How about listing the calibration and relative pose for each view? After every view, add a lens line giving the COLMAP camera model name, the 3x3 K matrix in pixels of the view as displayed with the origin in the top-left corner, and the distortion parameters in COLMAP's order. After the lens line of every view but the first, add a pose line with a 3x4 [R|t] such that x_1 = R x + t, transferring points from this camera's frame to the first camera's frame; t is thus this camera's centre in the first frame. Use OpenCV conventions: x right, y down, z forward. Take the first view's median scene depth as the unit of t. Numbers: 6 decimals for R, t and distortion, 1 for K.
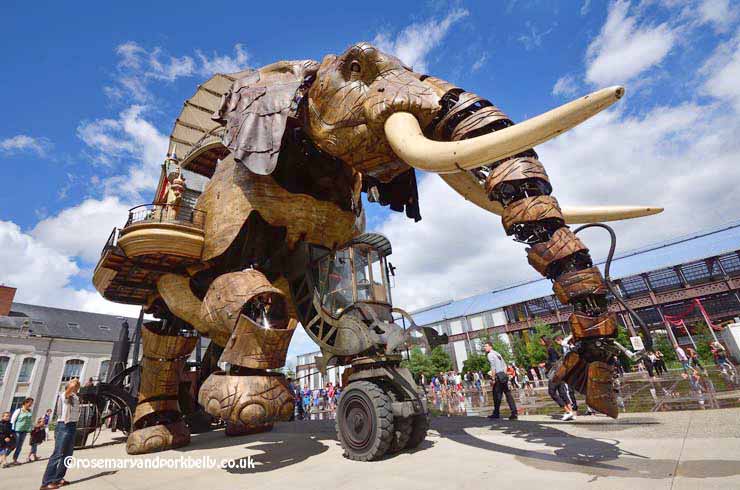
lens RADIAL K [[319.8, 0, 367.8], [0, 319.8, 251.2], [0, 0, 1]] dist [0.006265, -0.000128]
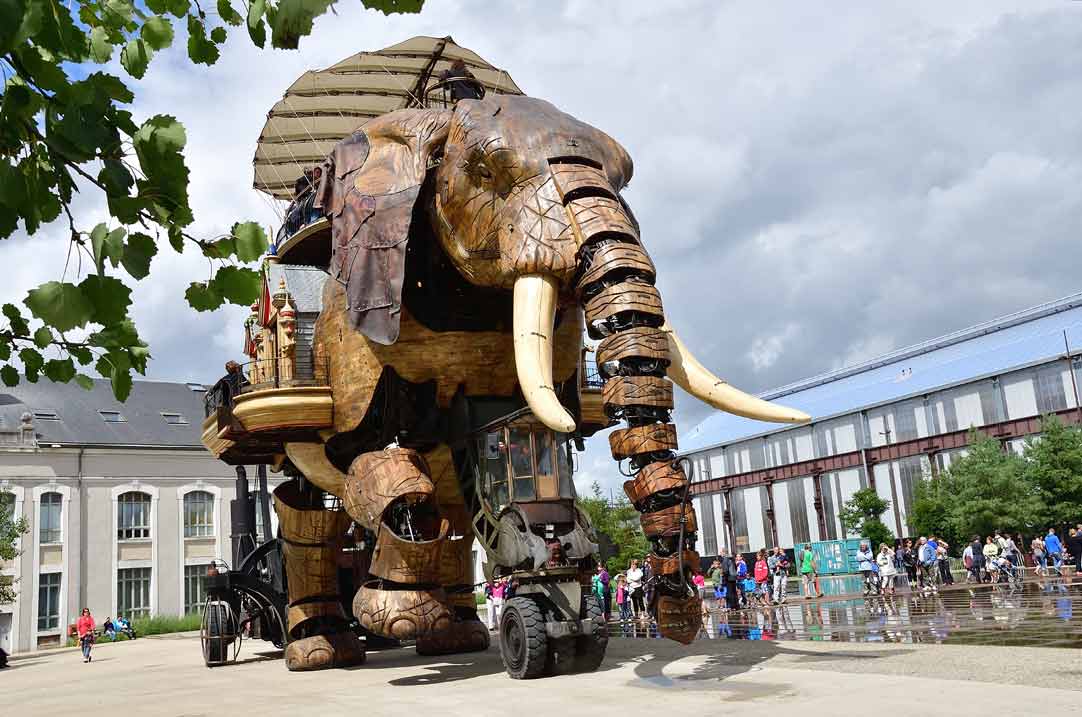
lens RADIAL K [[1069.2, 0, 541.0], [0, 1069.2, 358.5], [0, 0, 1]] dist [-0.087374, 0.570121]
pose [[0.946427, -0.050144, -0.319002, 0.745202], [0.121891, 0.970265, 0.209112, -0.612233], [0.299031, -0.236793, 0.924397, -1.117373]]
